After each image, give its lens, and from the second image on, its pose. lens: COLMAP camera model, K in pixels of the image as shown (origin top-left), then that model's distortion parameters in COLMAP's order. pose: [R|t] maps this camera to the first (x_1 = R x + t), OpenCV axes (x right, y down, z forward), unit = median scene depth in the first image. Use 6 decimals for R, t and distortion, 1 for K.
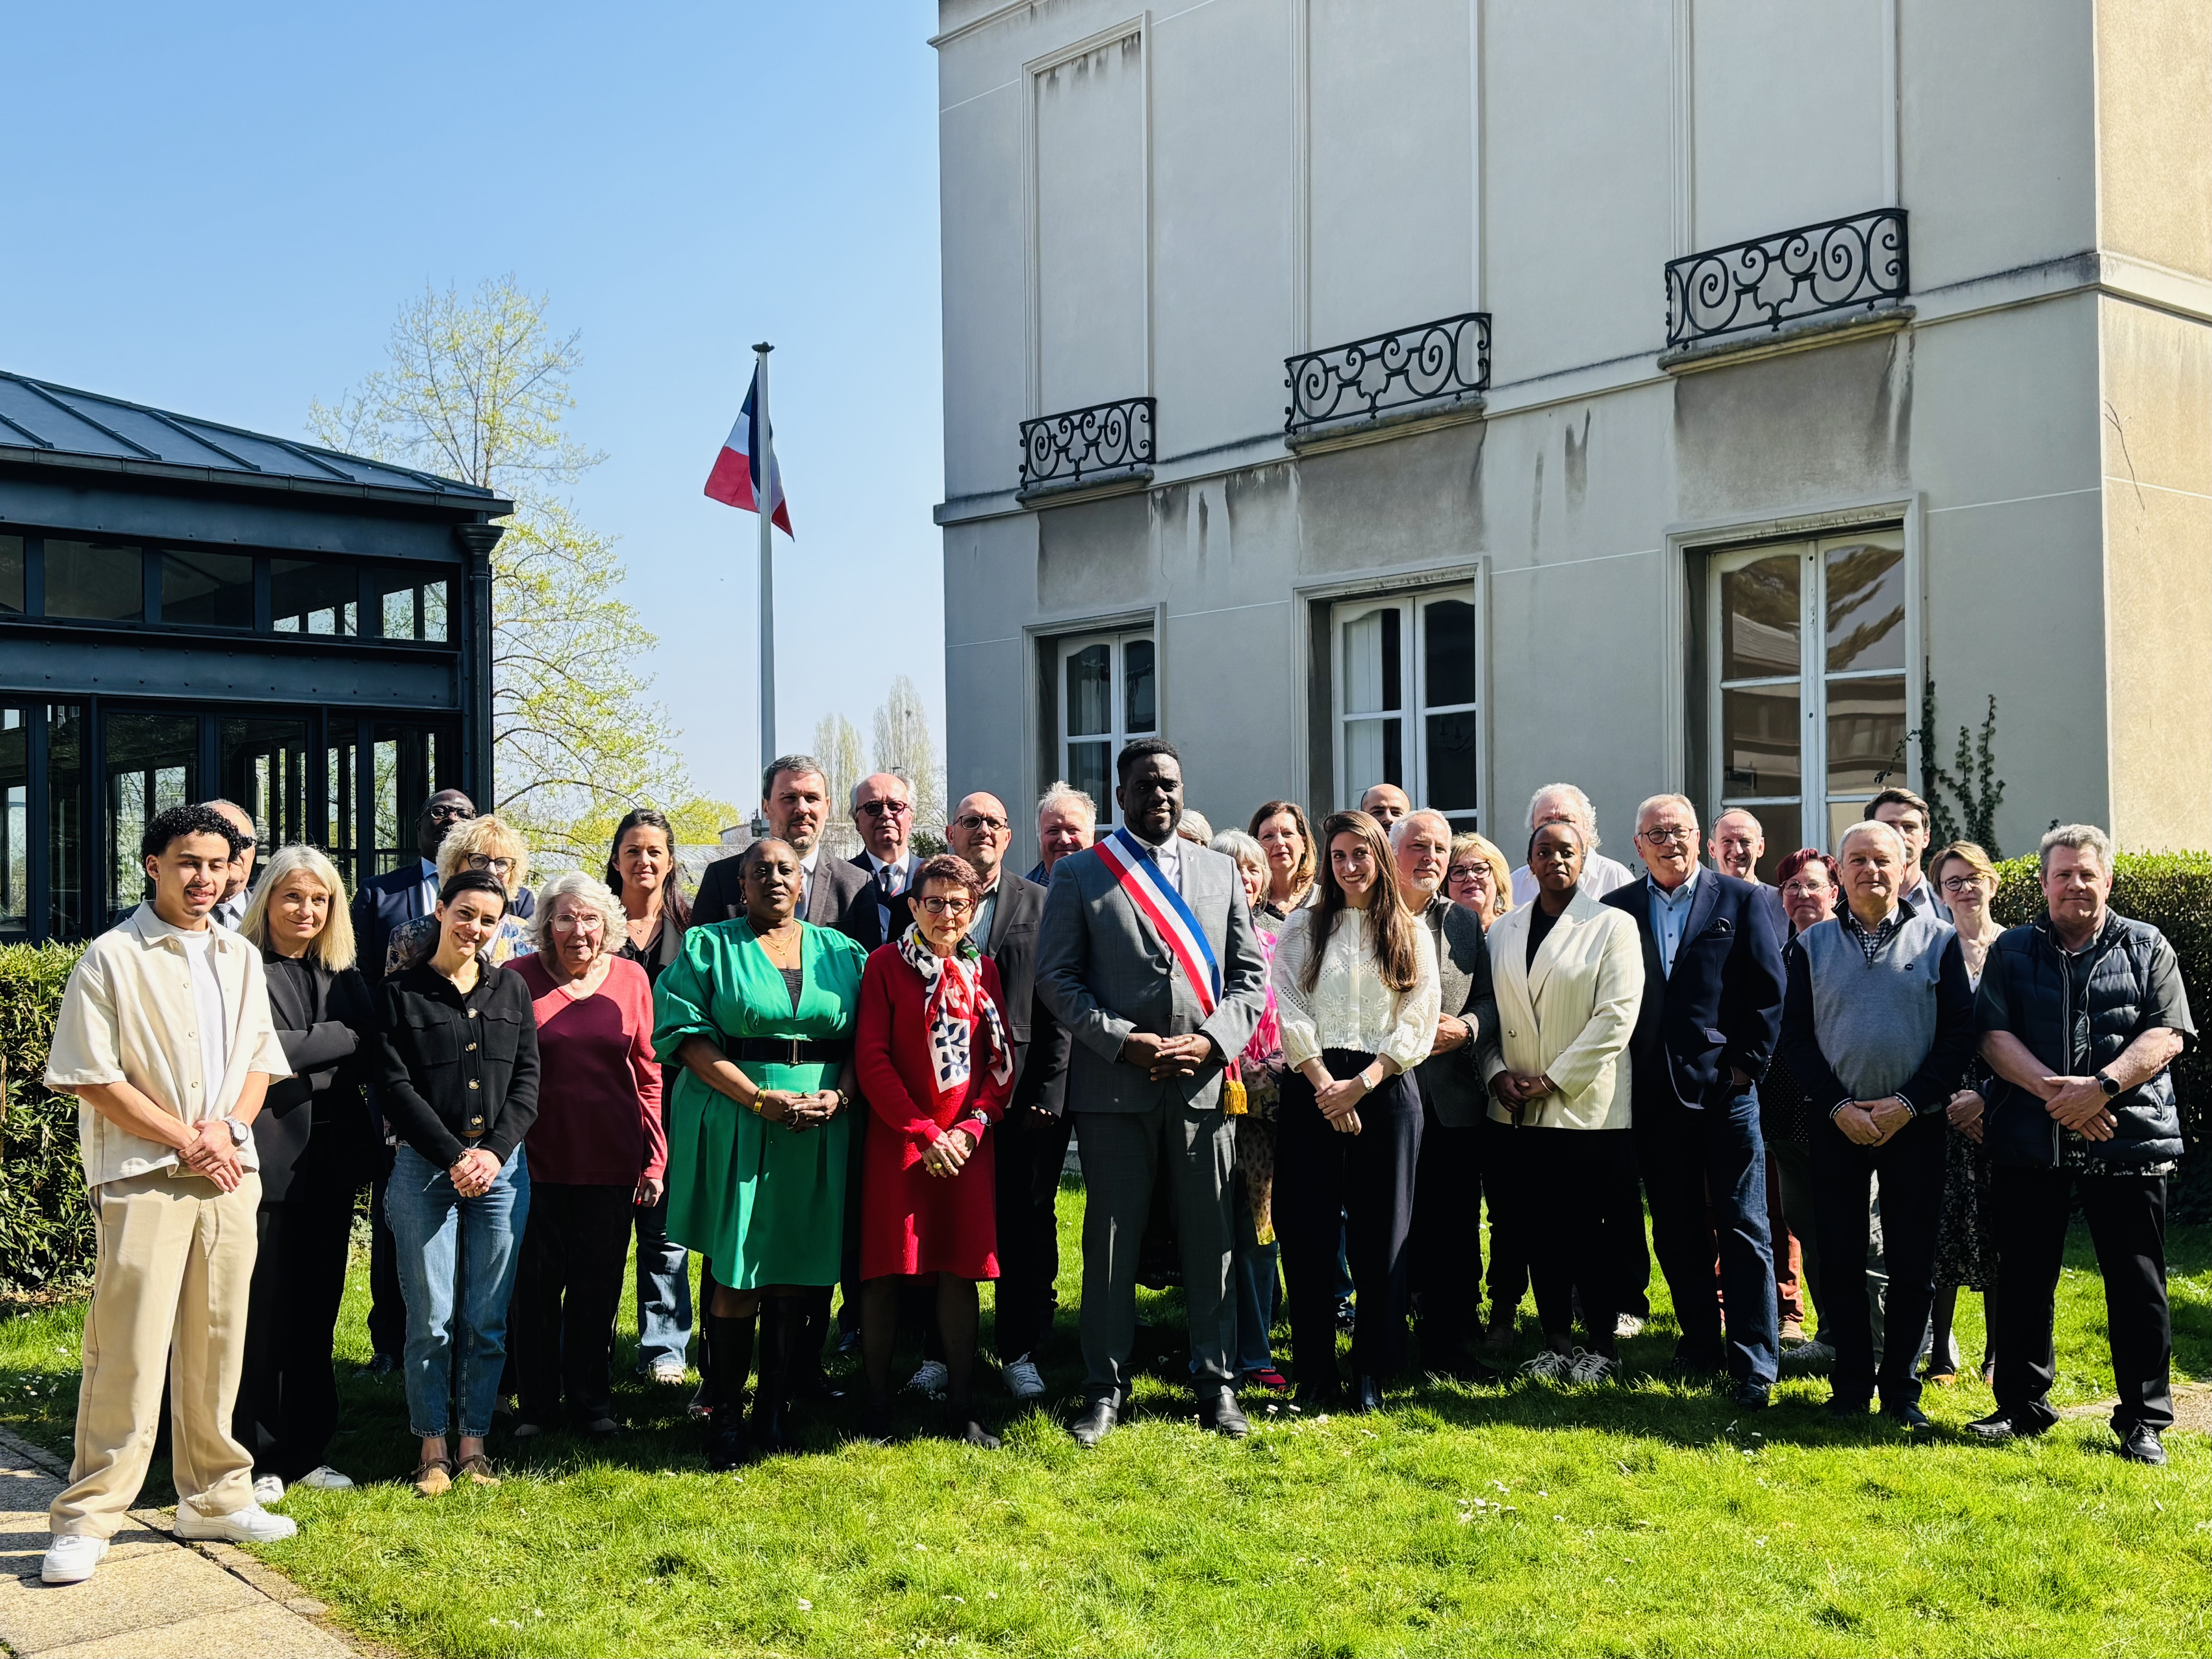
lens RADIAL K [[2368.0, 0, 1106.0], [0, 2368.0, 829.5], [0, 0, 1]] dist [0.517124, -0.007964]
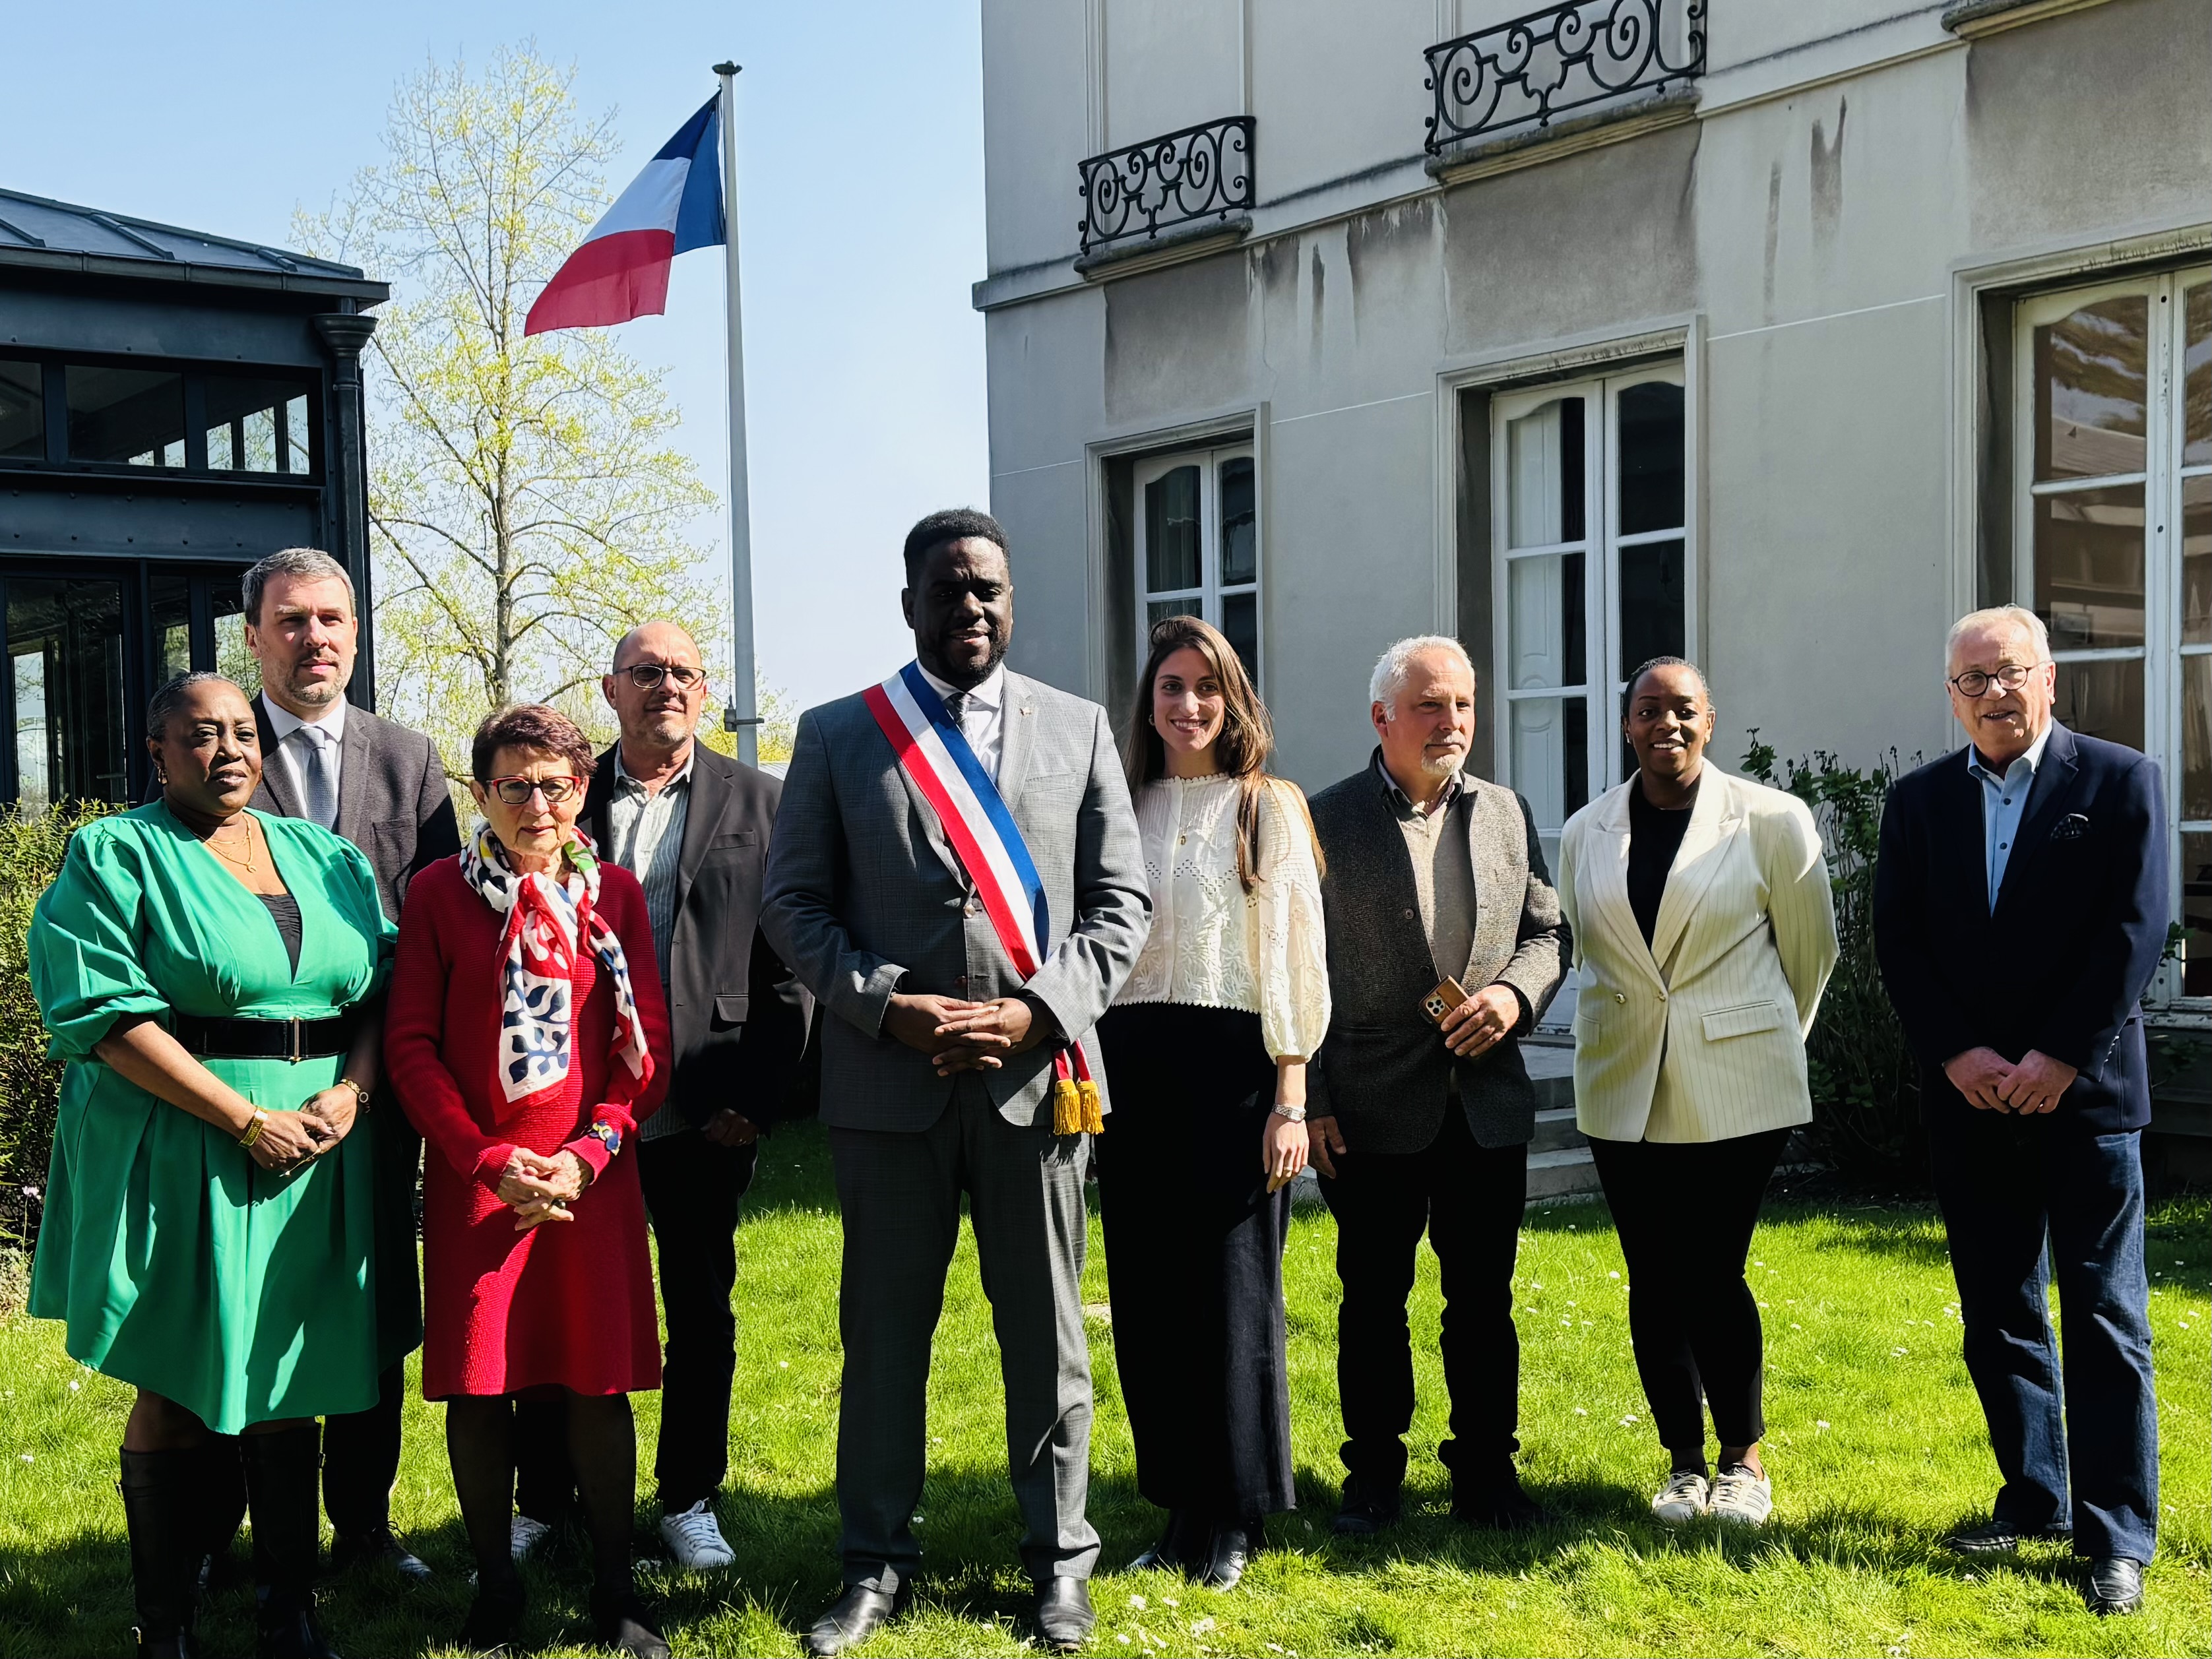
lens RADIAL K [[2930.1, 0, 1106.0], [0, 2930.1, 829.5], [0, 0, 1]] dist [0.416177, -0.499917]
pose [[0.996494, -0.009418, -0.083132, 0.052729], [0.011880, 0.999504, 0.029178, 0.008272], [0.082816, -0.030064, 0.996111, 0.102232]]
